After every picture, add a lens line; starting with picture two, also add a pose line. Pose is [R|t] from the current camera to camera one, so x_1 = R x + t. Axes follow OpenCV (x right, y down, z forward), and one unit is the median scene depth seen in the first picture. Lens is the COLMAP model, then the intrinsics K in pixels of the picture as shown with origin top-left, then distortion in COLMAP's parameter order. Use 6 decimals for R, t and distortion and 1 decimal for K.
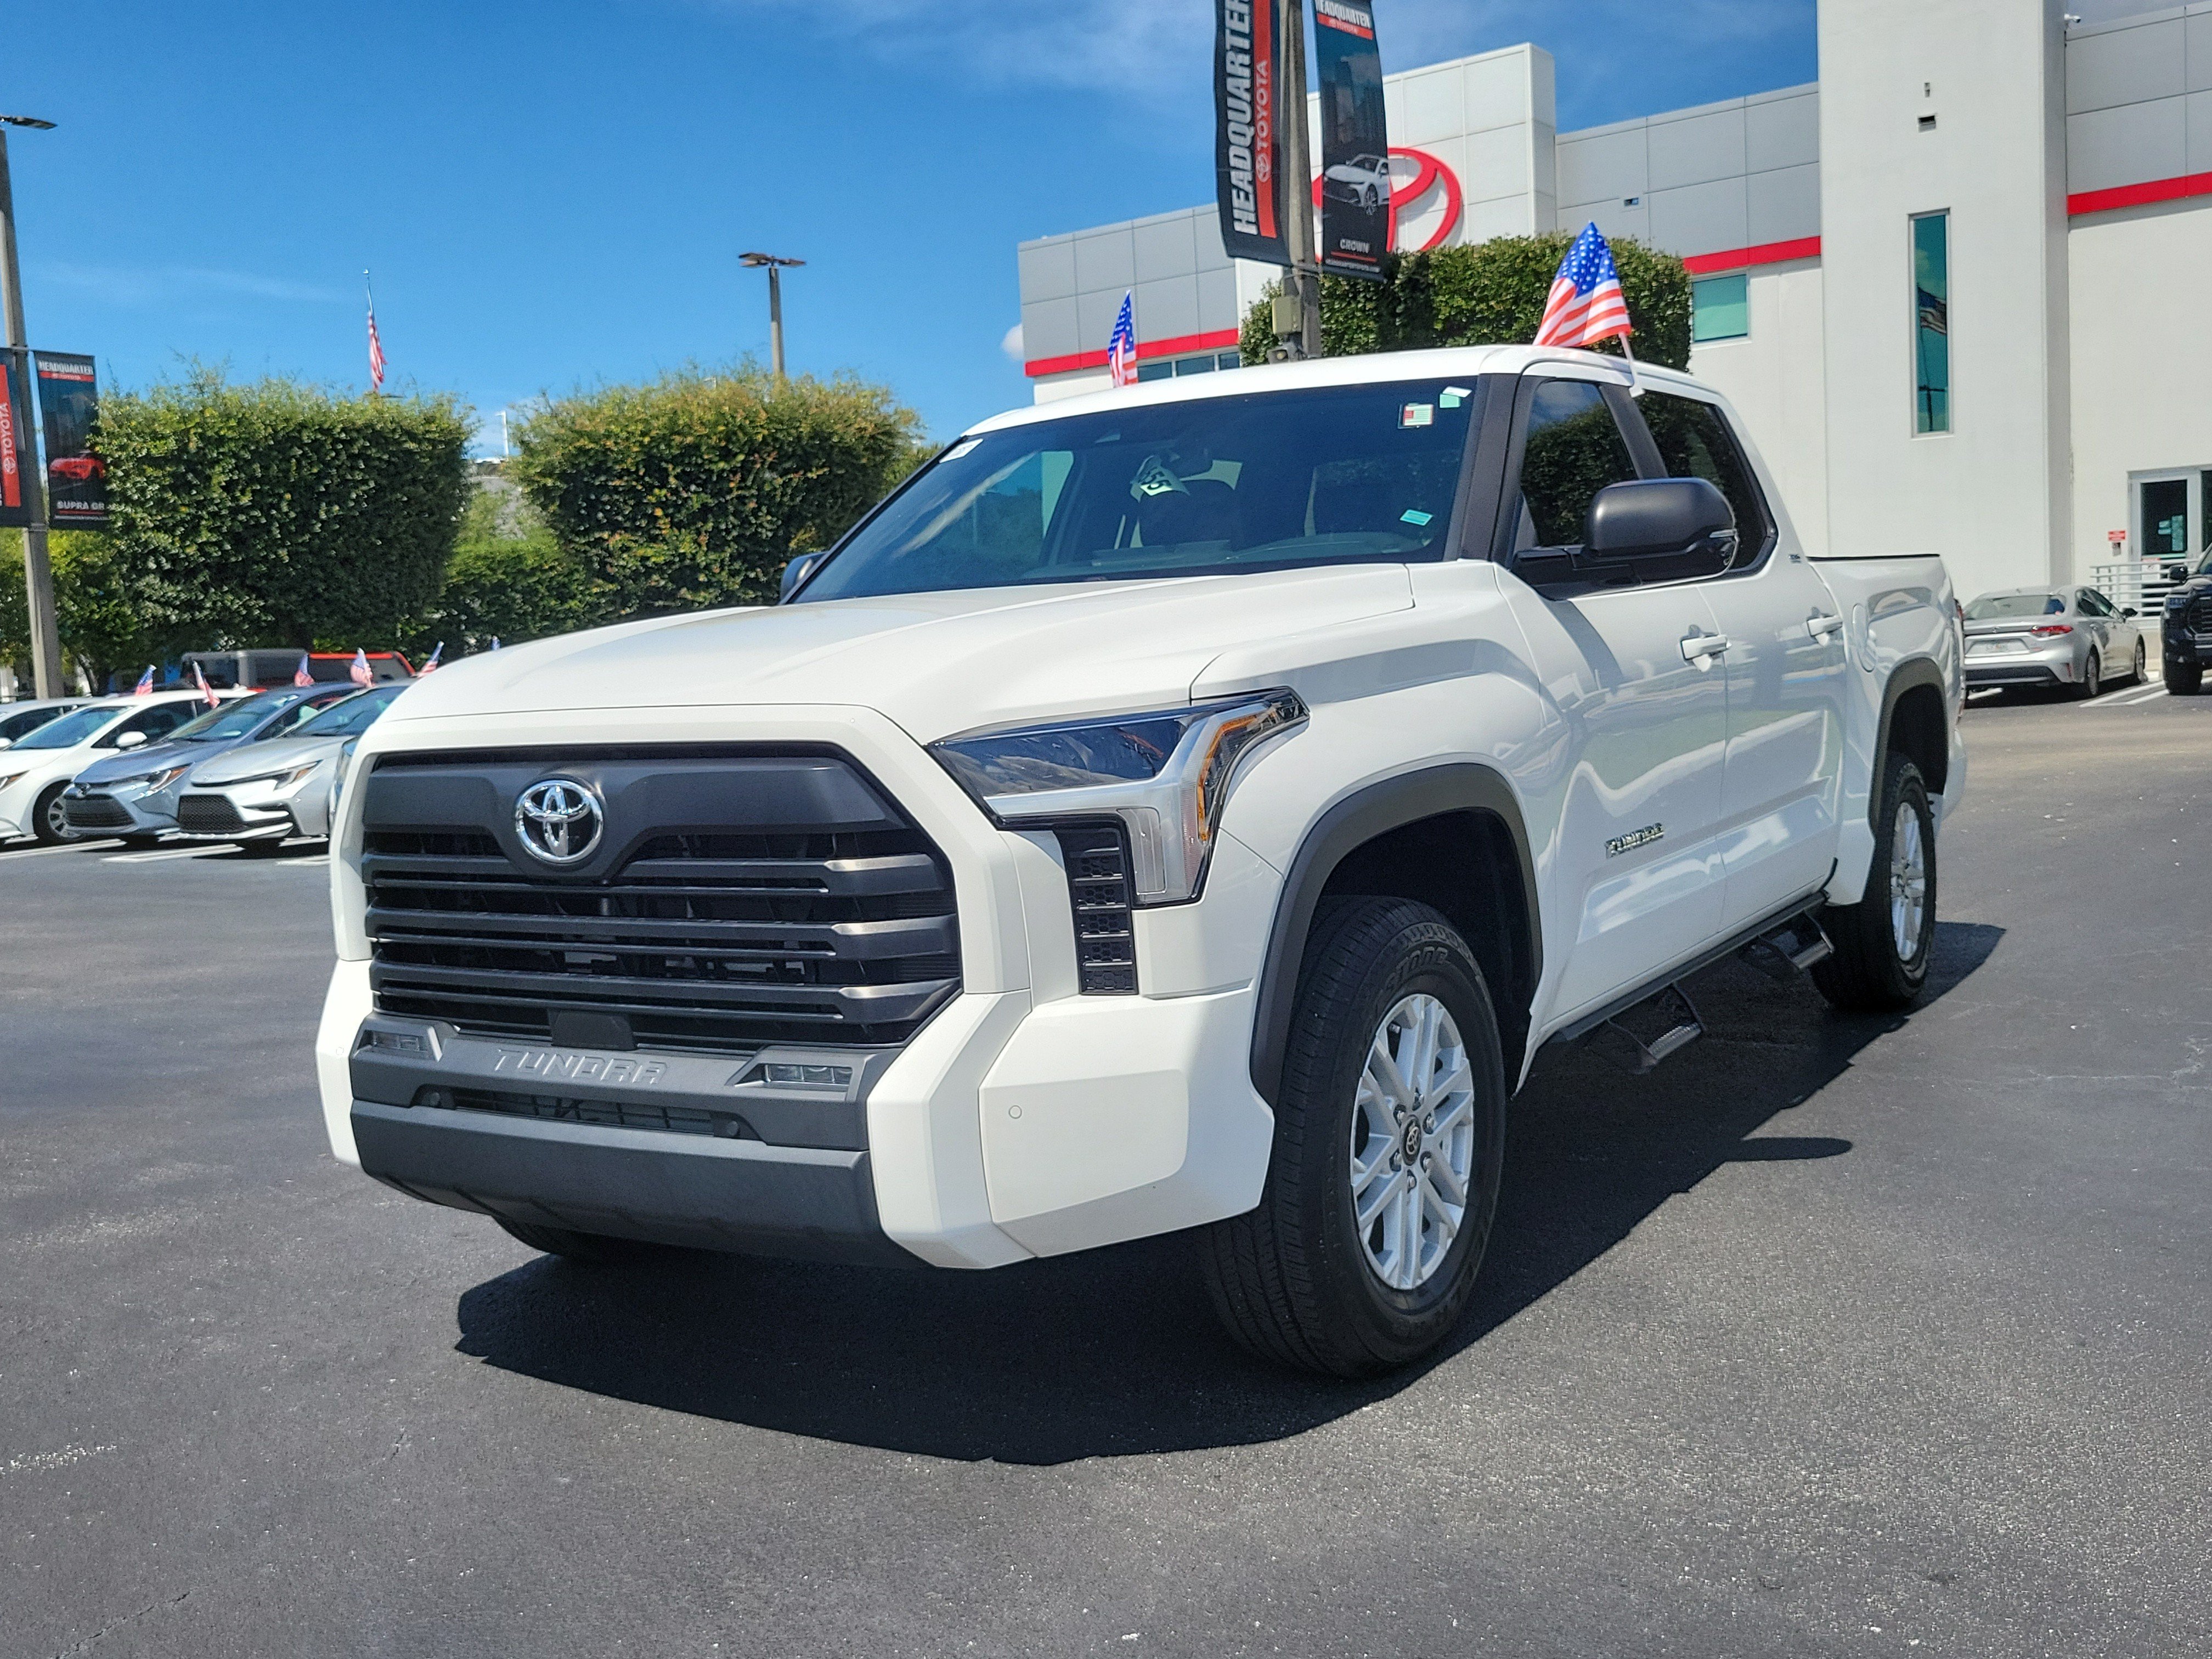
lens RADIAL K [[2099.6, 0, 1106.0], [0, 2099.6, 829.5], [0, 0, 1]] dist [0.019820, -0.003039]
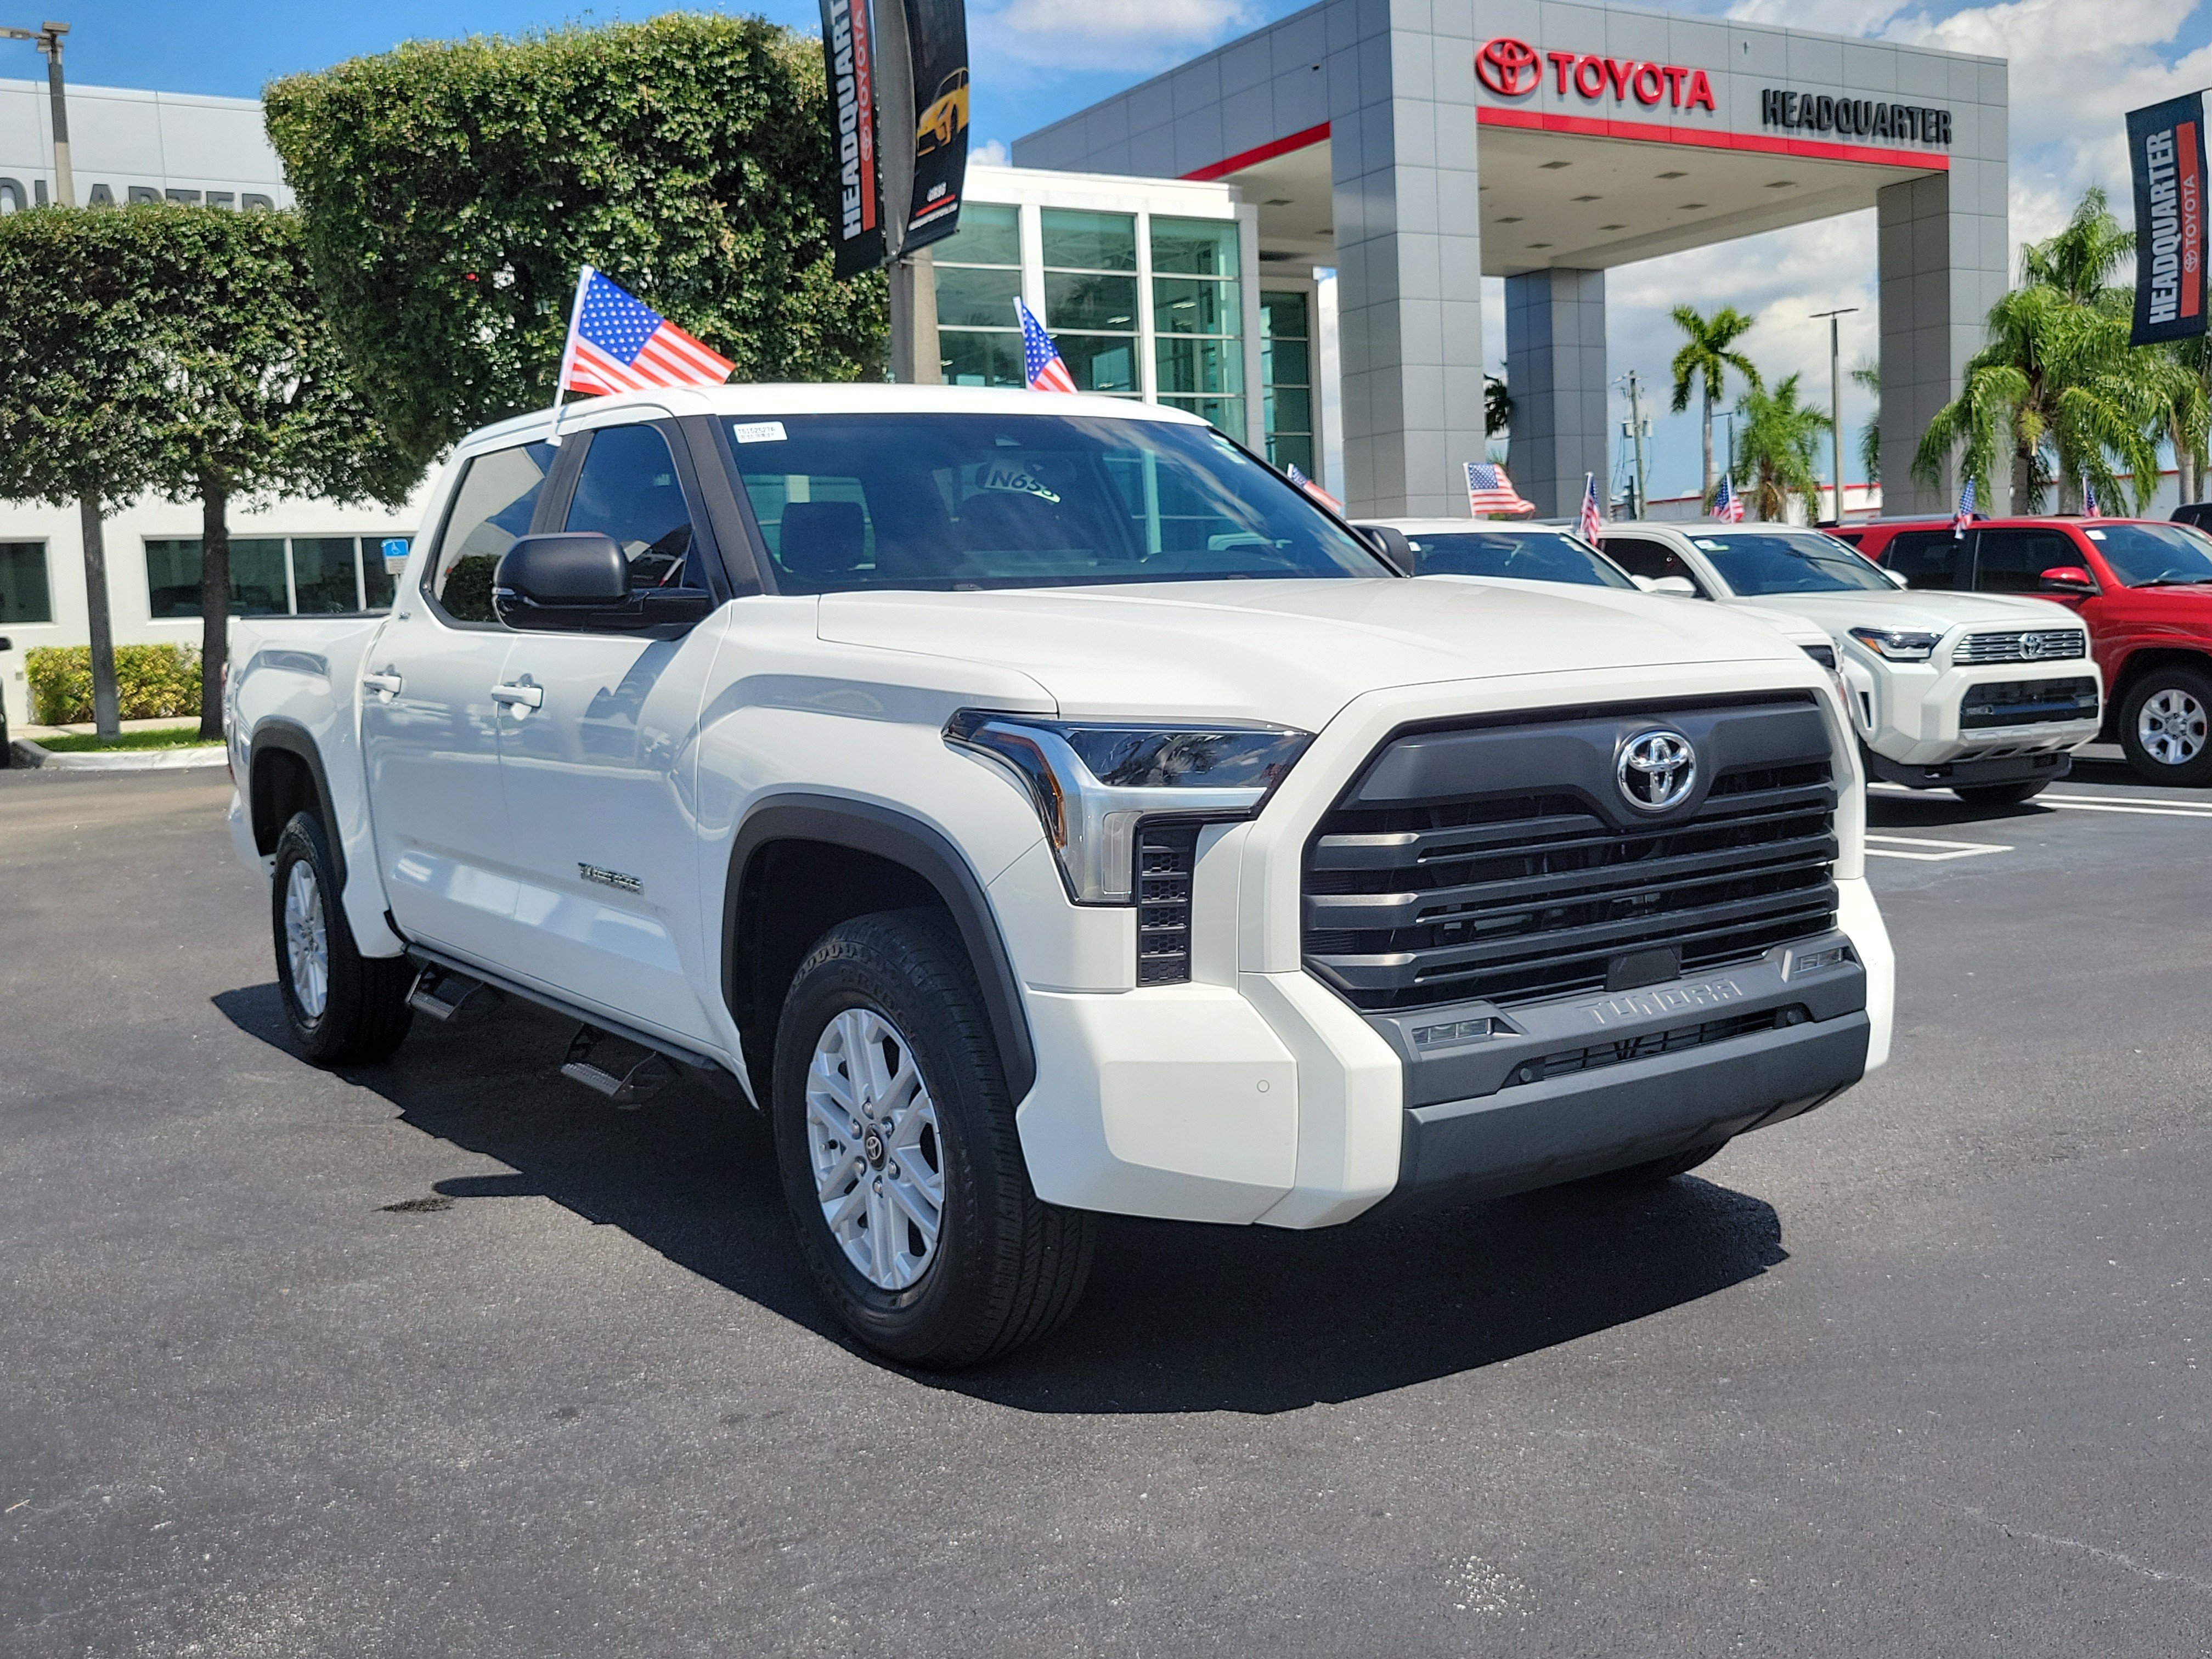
lens RADIAL K [[2099.6, 0, 1106.0], [0, 2099.6, 829.5], [0, 0, 1]] dist [0.019820, -0.003039]
pose [[0.401041, -0.055000, 0.914408, -0.682147], [0.096287, 0.995197, 0.017630, -0.009880], [-0.910986, 0.080975, 0.404411, 0.420219]]
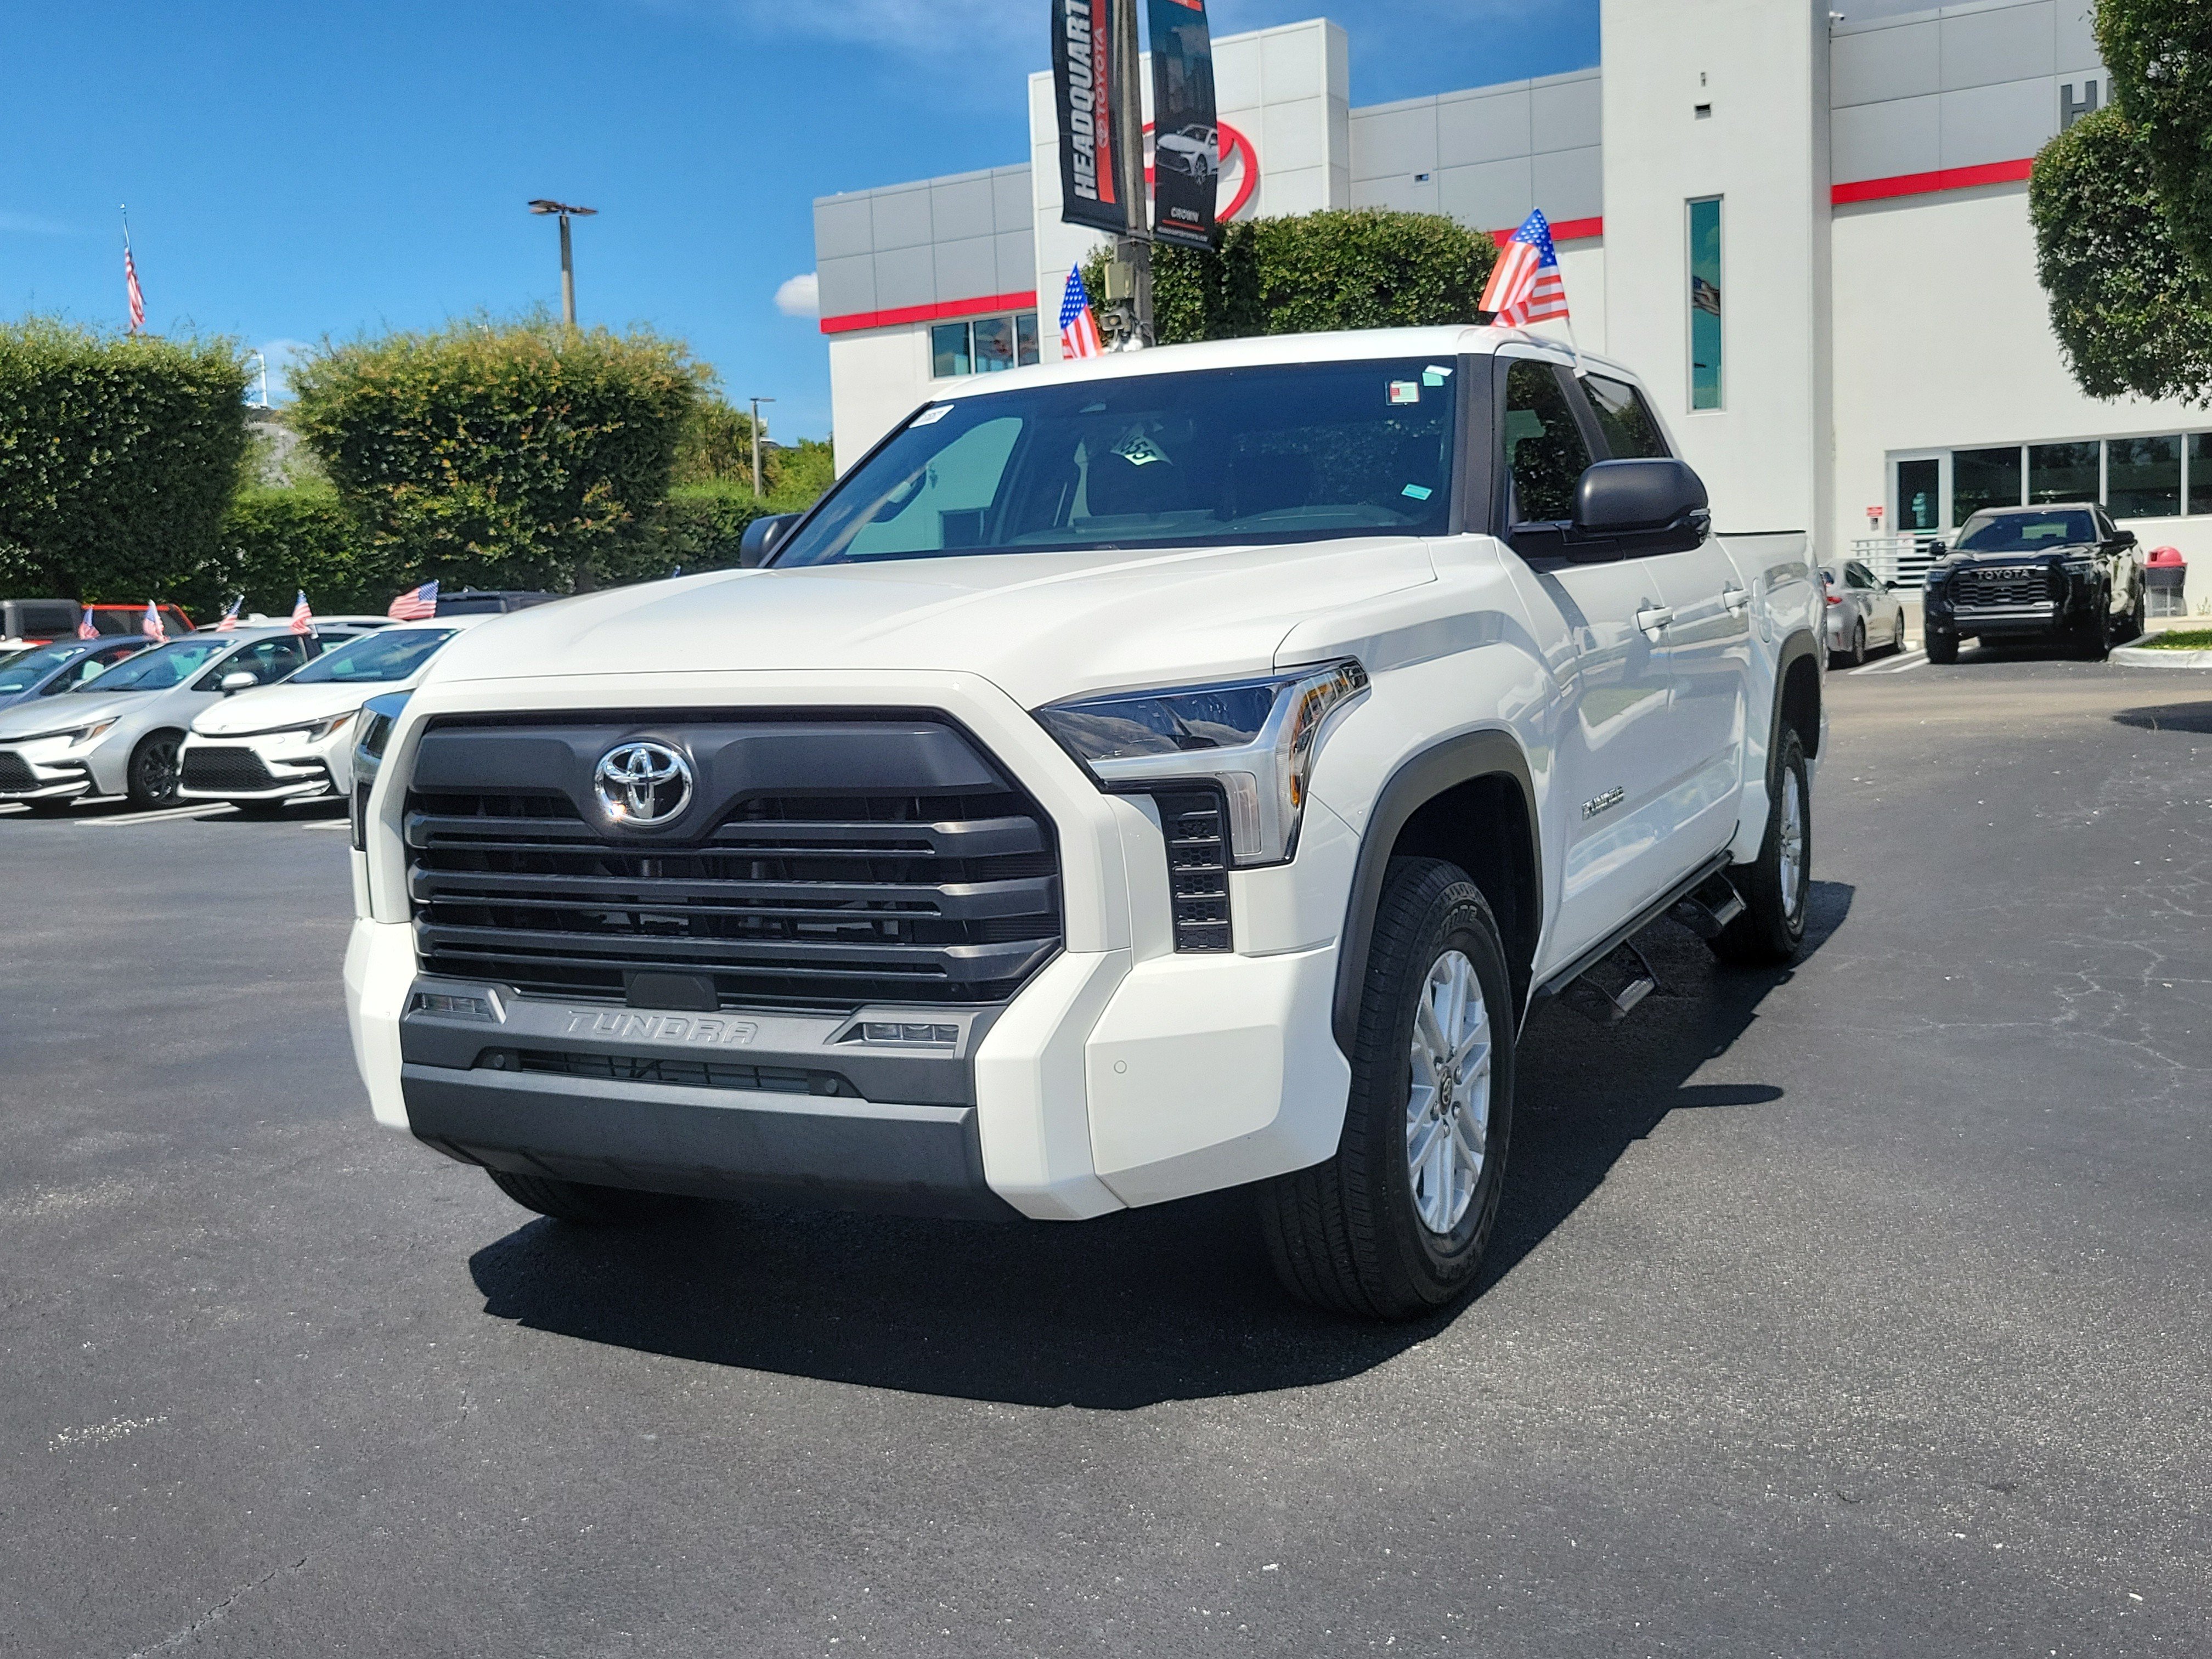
lens RADIAL K [[2094.5, 0, 1097.8], [0, 2094.5, 803.4], [0, 0, 1]] dist [0.012997, 0.012377]
pose [[0.994878, 0.001224, 0.101076, -0.073882], [-0.001900, 0.999976, 0.006590, -0.000777], [-0.101065, -0.006748, 0.994857, -0.009793]]
